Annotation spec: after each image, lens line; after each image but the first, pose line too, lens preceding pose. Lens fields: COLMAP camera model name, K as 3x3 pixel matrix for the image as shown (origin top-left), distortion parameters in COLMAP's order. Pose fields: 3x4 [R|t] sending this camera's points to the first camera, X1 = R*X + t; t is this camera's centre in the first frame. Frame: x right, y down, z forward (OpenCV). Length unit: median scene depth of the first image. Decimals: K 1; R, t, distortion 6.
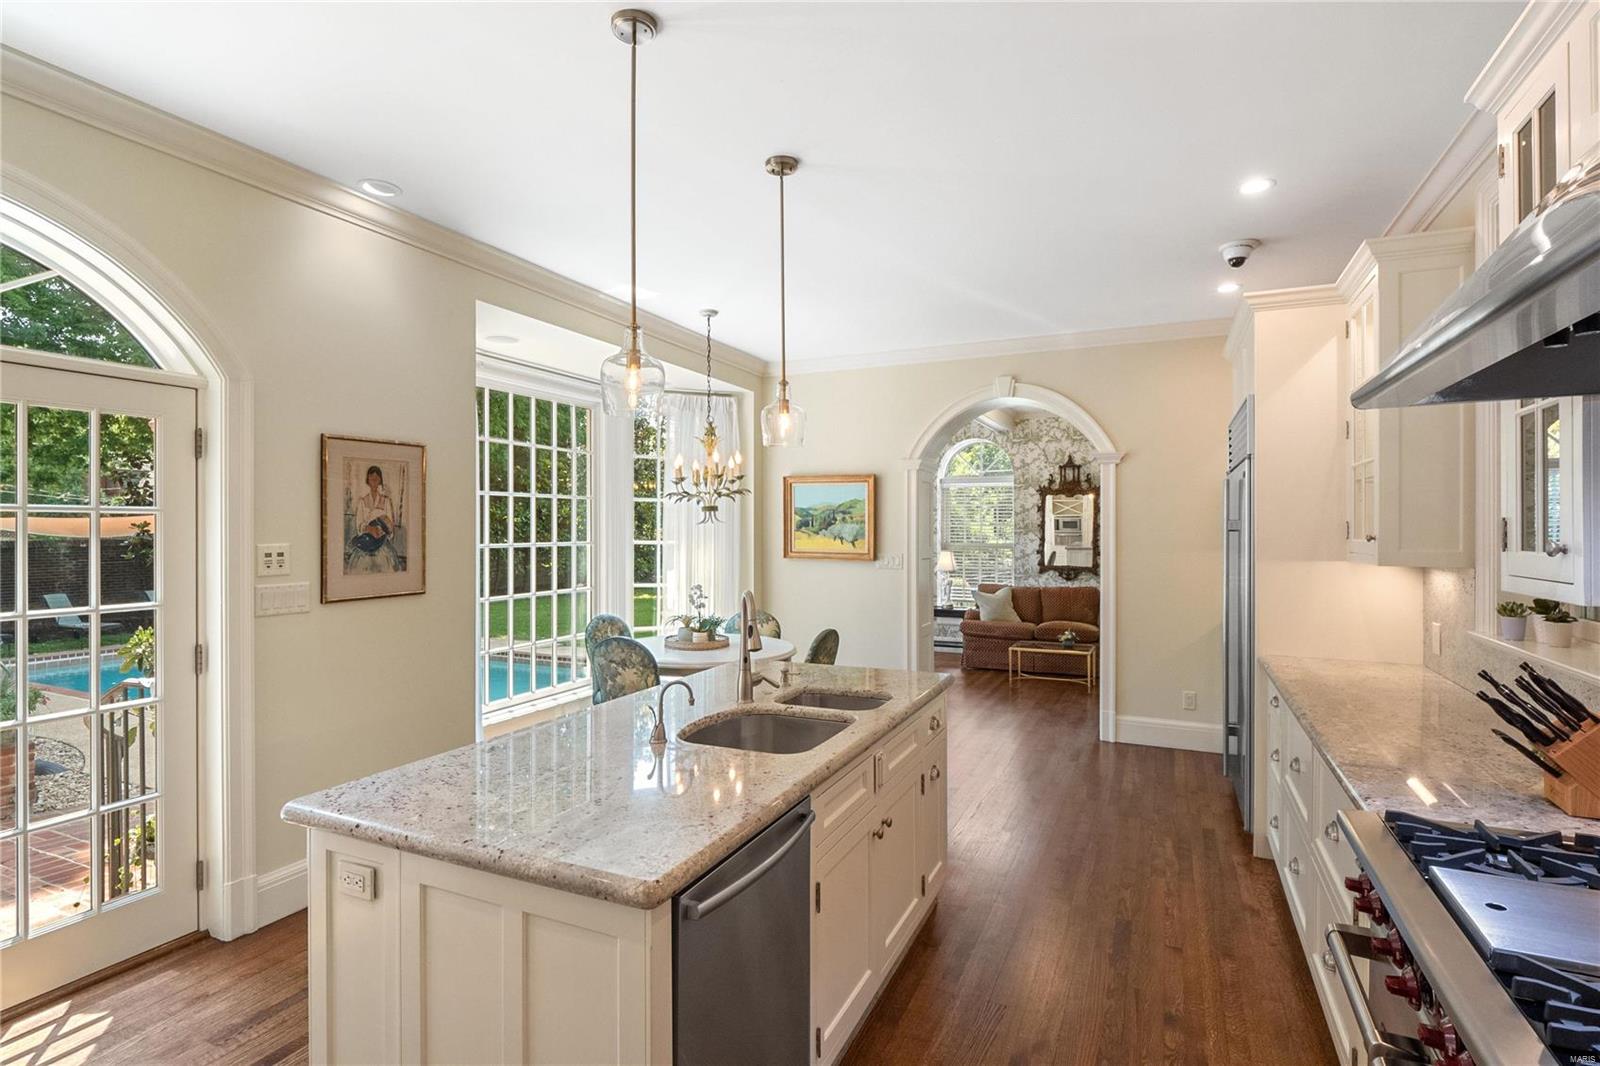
lens RADIAL K [[812.5, 0, 808.6], [0, 812.5, 525.2], [0, 0, 1]] dist [-0.003245, -0.001774]
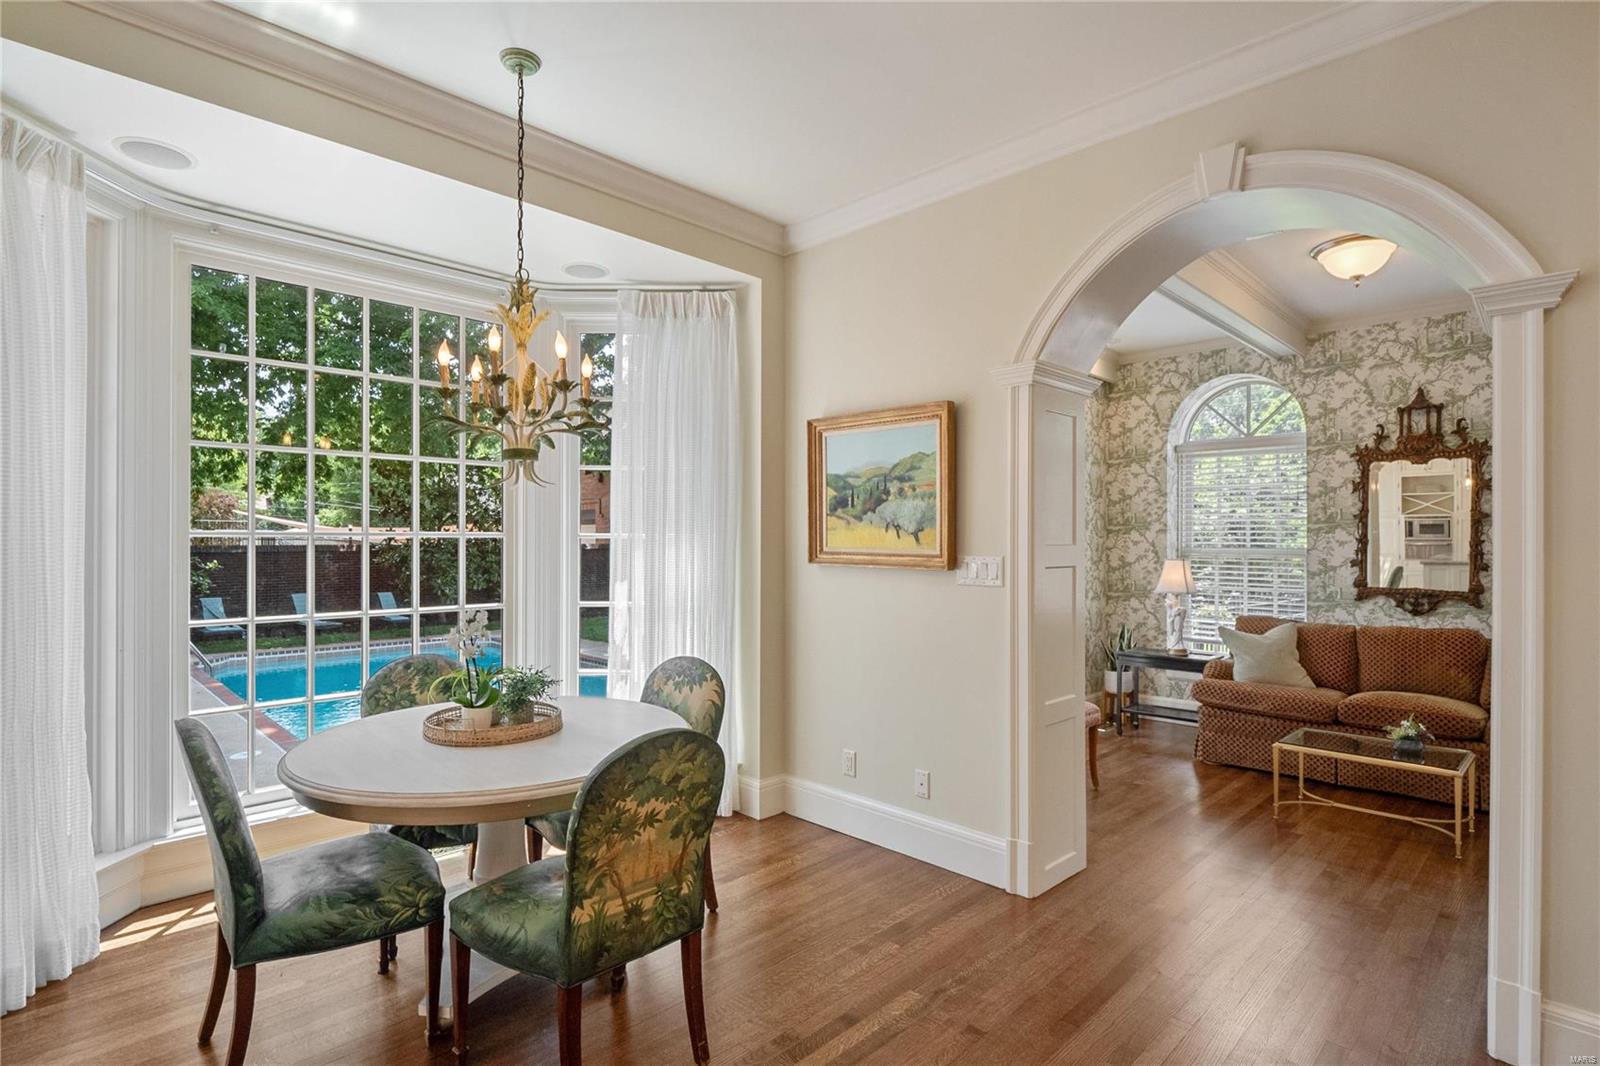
lens RADIAL K [[812.5, 0, 803.5], [0, 812.5, 541.9], [0, 0, 1]] dist [-0.003245, -0.001774]
pose [[0.937653, 0.000498, -0.347573, 0.126276], [-0.000335, 1.000000, 0.000529, 0.019087], [0.347573, -0.000380, 0.937653, 0.355644]]
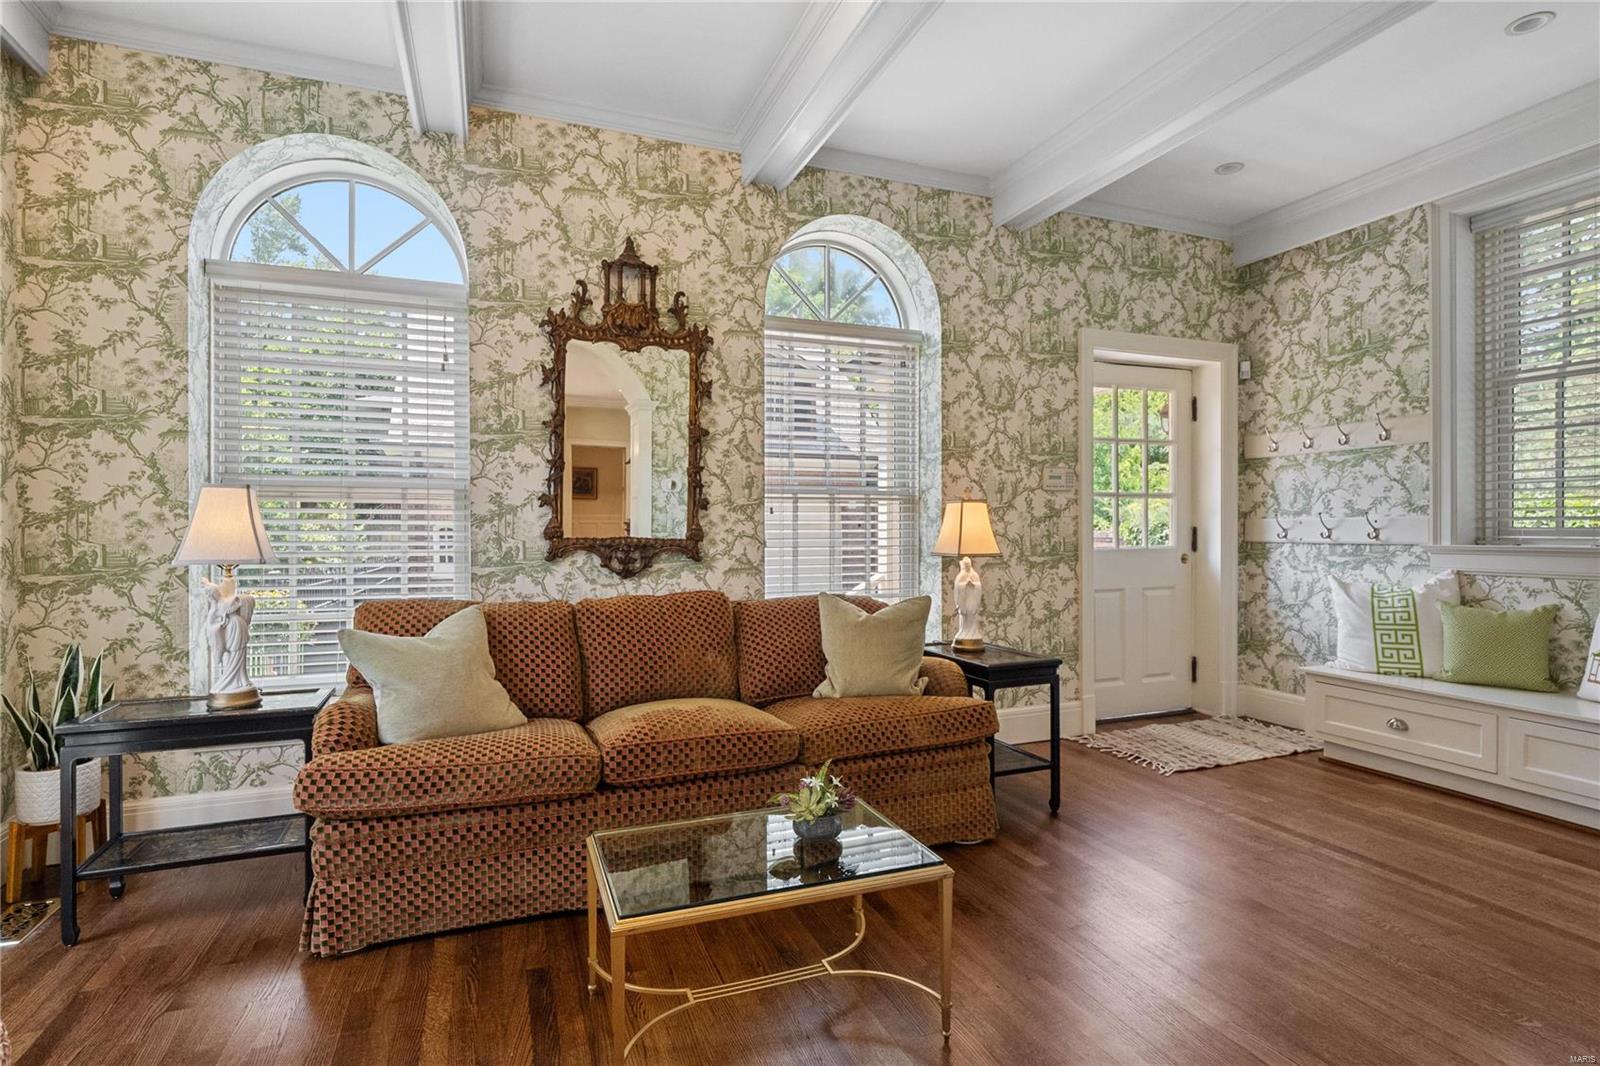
lens RADIAL K [[812.5, 0, 805.7], [0, 812.5, 525.7], [0, 0, 1]] dist [-0.003245, -0.001774]
pose [[0.707324, -0.004472, 0.706875, 0.122468], [0.002096, 0.999989, 0.004229, 0.045521], [-0.706886, -0.001509, 0.707326, 0.716057]]
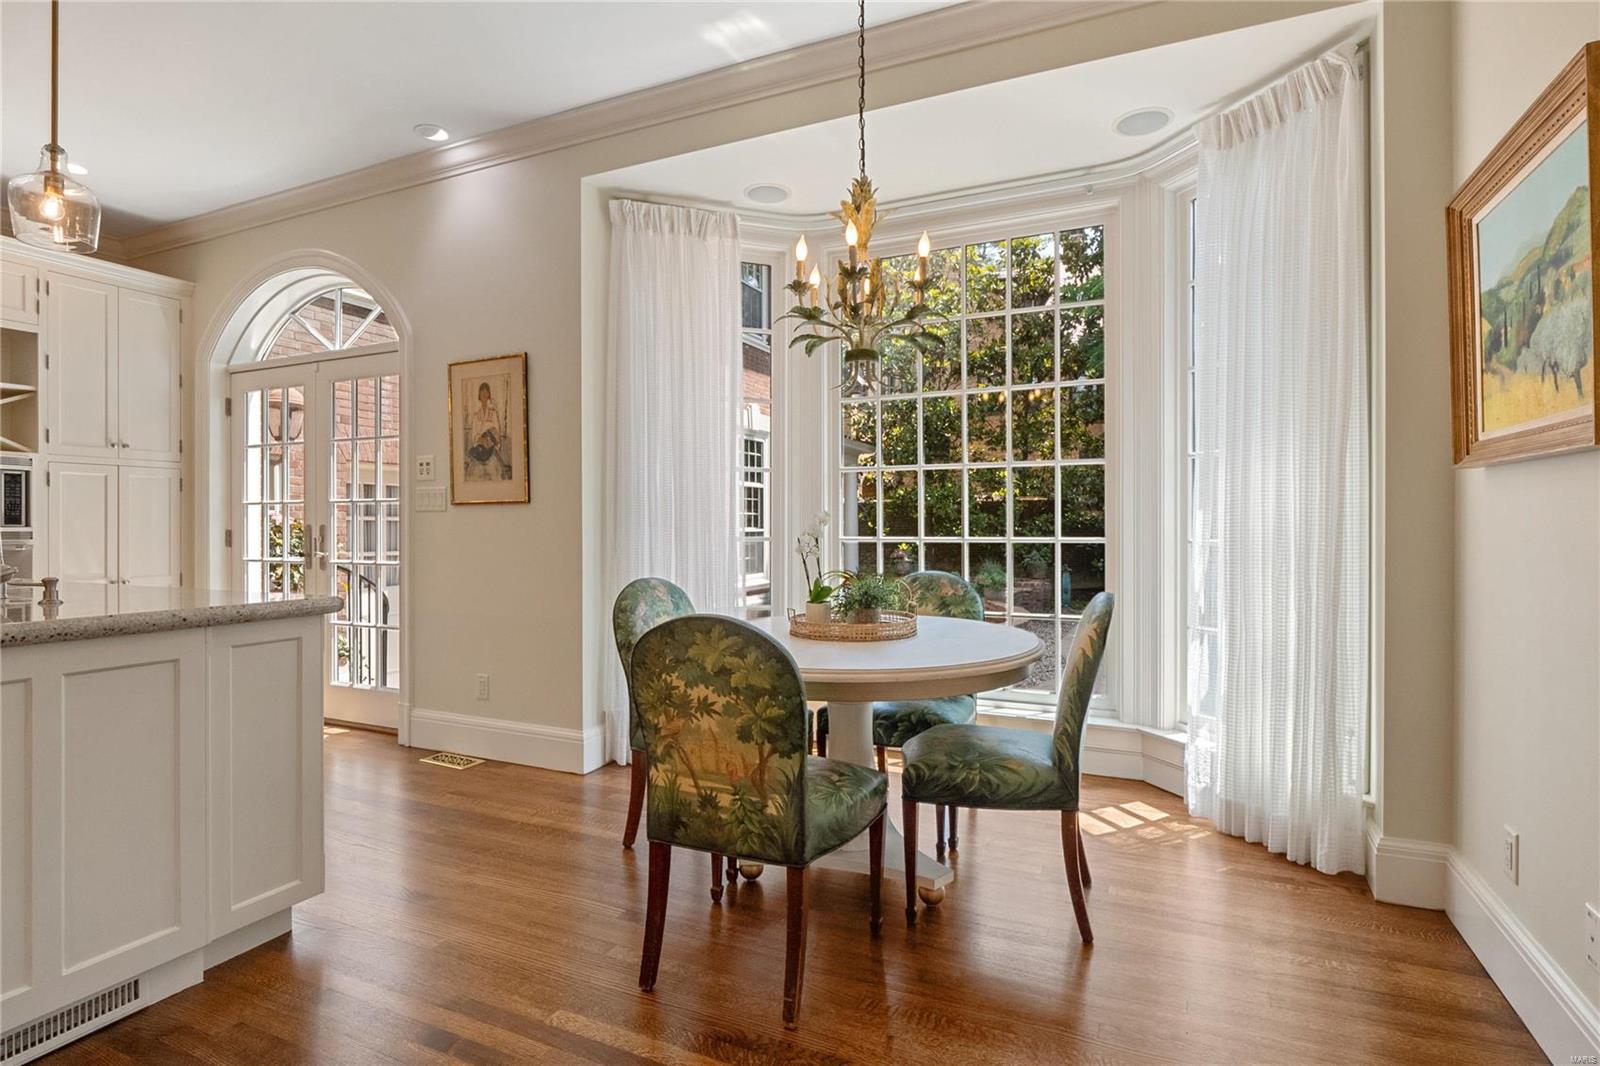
lens RADIAL K [[812.5, 0, 800.7], [0, 812.5, 533.8], [0, 0, 1]] dist [-0.003245, -0.001774]
pose [[-0.022101, 0.006990, -0.999731, 0.219673], [-0.000929, 0.999975, 0.007013, 0.049072], [0.999755, 0.001084, -0.022094, 0.580235]]
